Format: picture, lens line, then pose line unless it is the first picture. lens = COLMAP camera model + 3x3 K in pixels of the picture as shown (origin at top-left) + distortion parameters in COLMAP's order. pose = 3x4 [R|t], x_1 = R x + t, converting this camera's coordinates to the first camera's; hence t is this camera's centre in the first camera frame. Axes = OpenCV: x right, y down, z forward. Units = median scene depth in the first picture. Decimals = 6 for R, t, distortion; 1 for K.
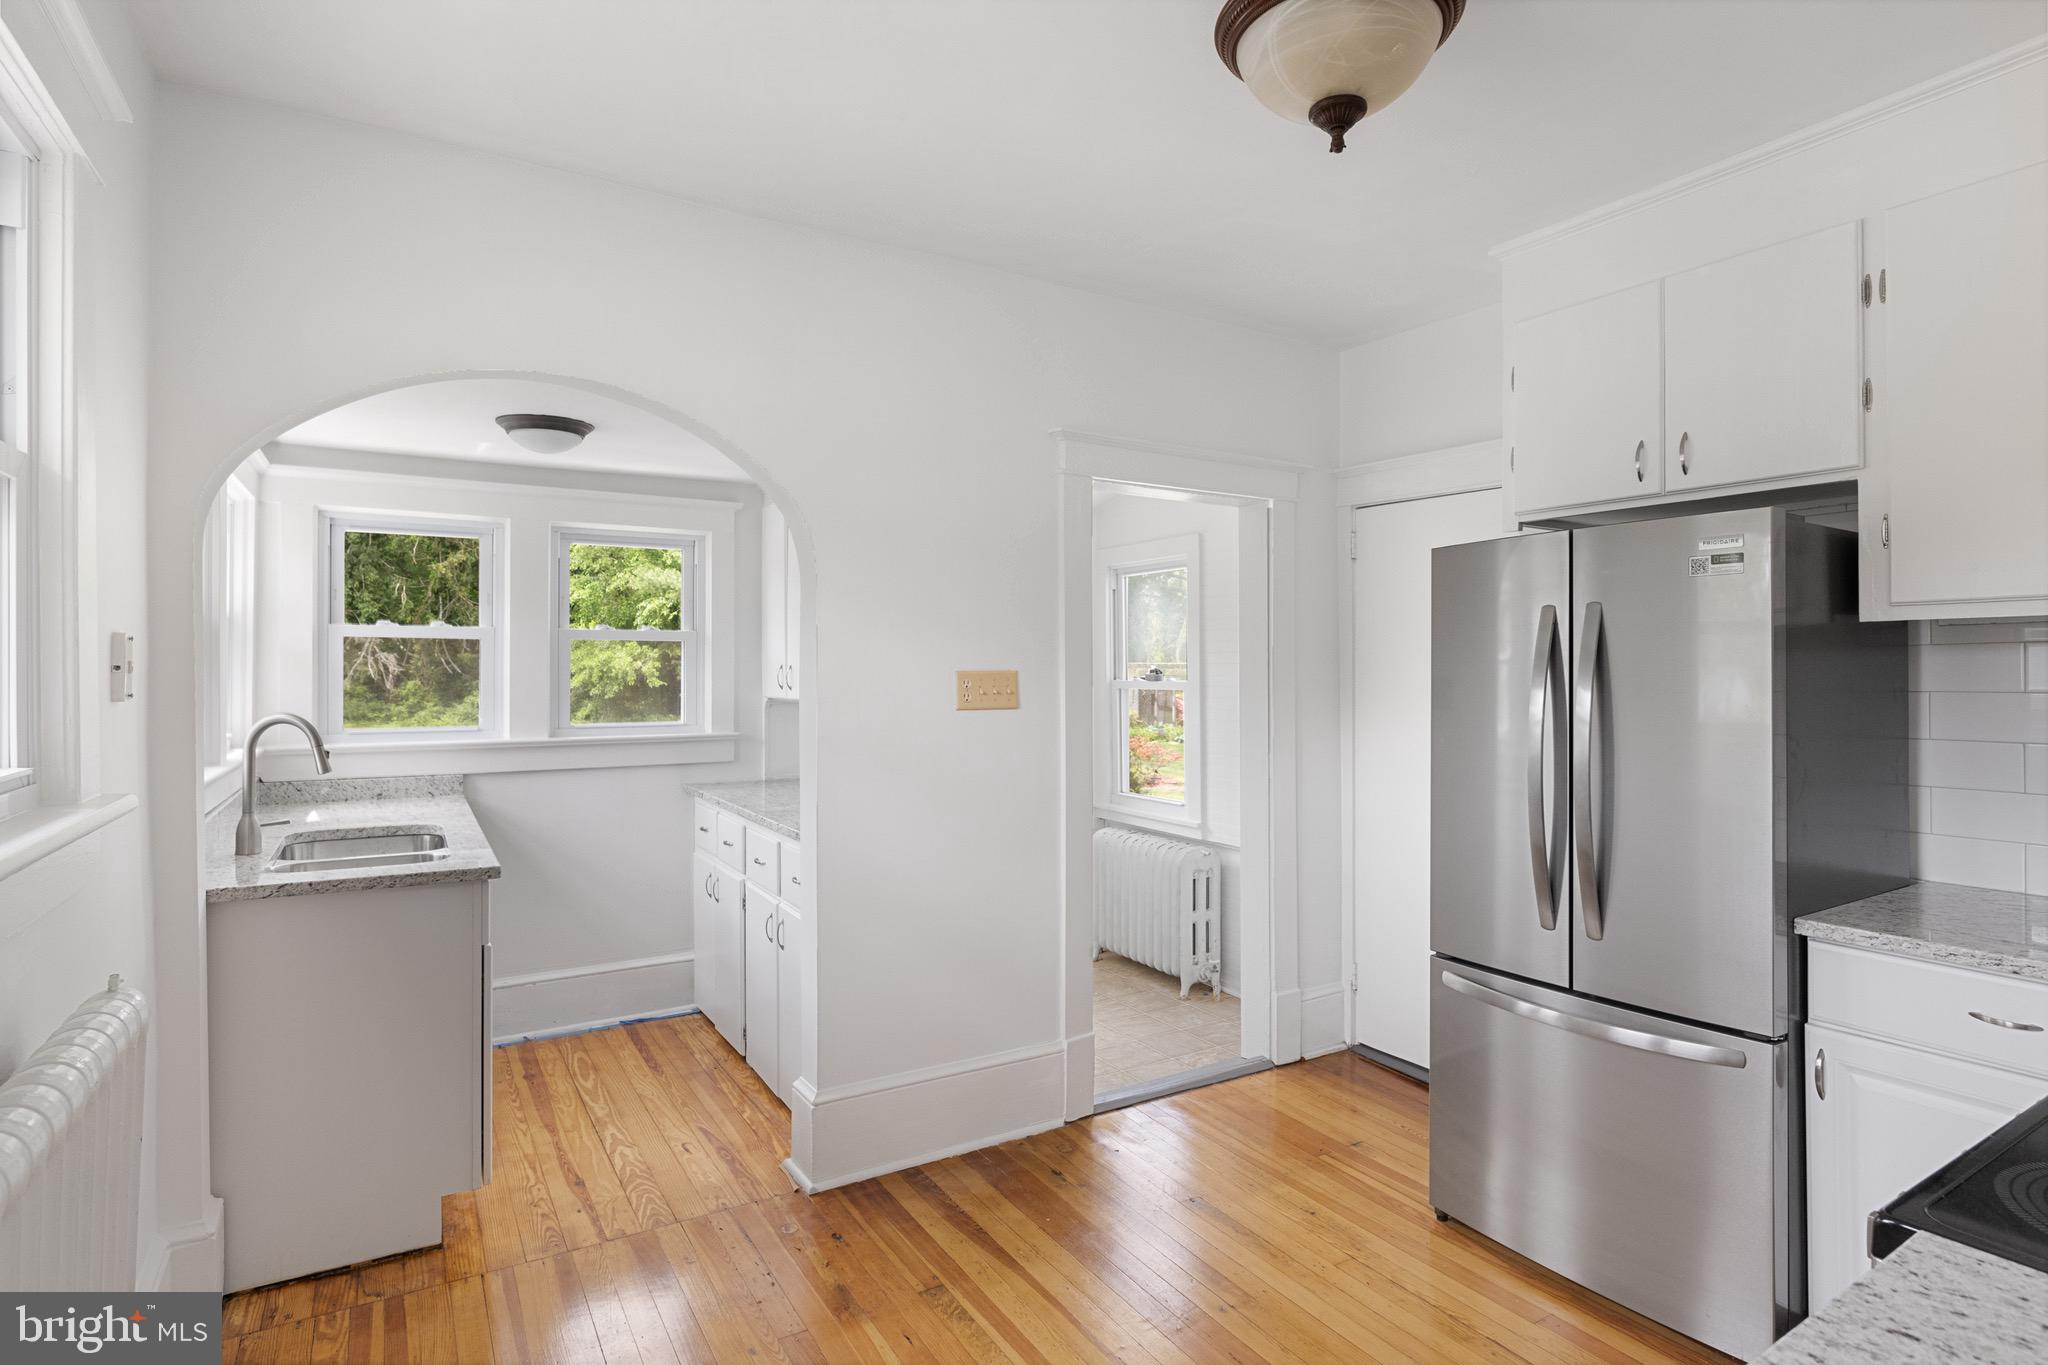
lens RADIAL K [[1068.6, 0, 1024.0], [0, 1068.6, 682.5], [0, 0, 1]] dist [-0.001135, -0.000544]
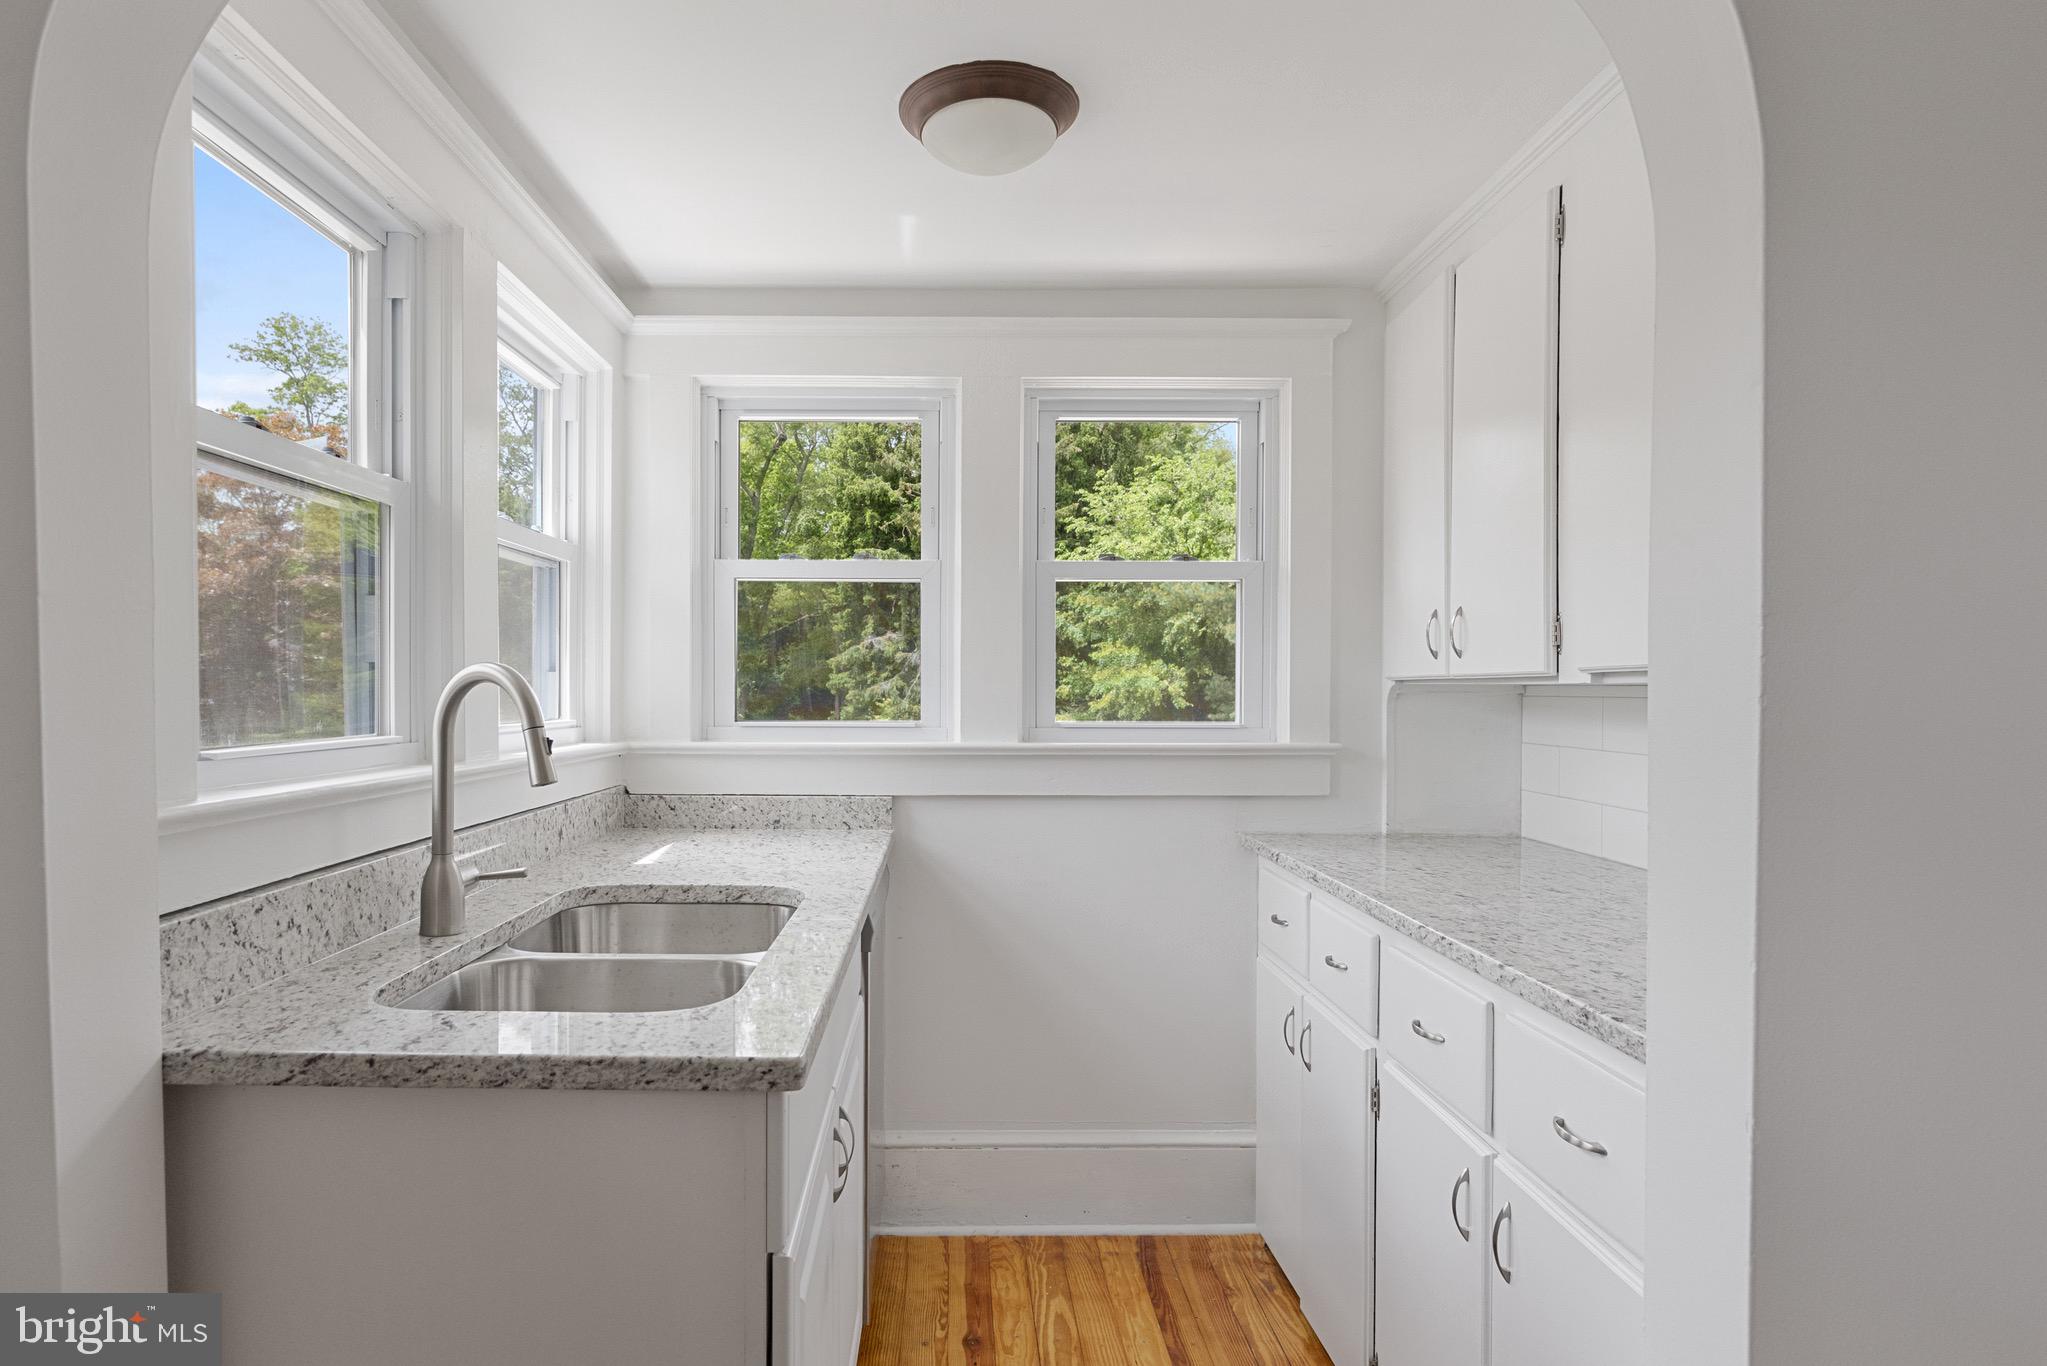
lens RADIAL K [[1124.8, 0, 938.8], [0, 1124.8, 685.4], [0, 0, 1]] dist [-0.001031, -0.000159]
pose [[0.855313, -0.001446, -0.518109, -0.158014], [-0.008700, 0.999815, -0.017153, 0.031558], [0.518038, 0.019179, 0.855143, 0.440723]]
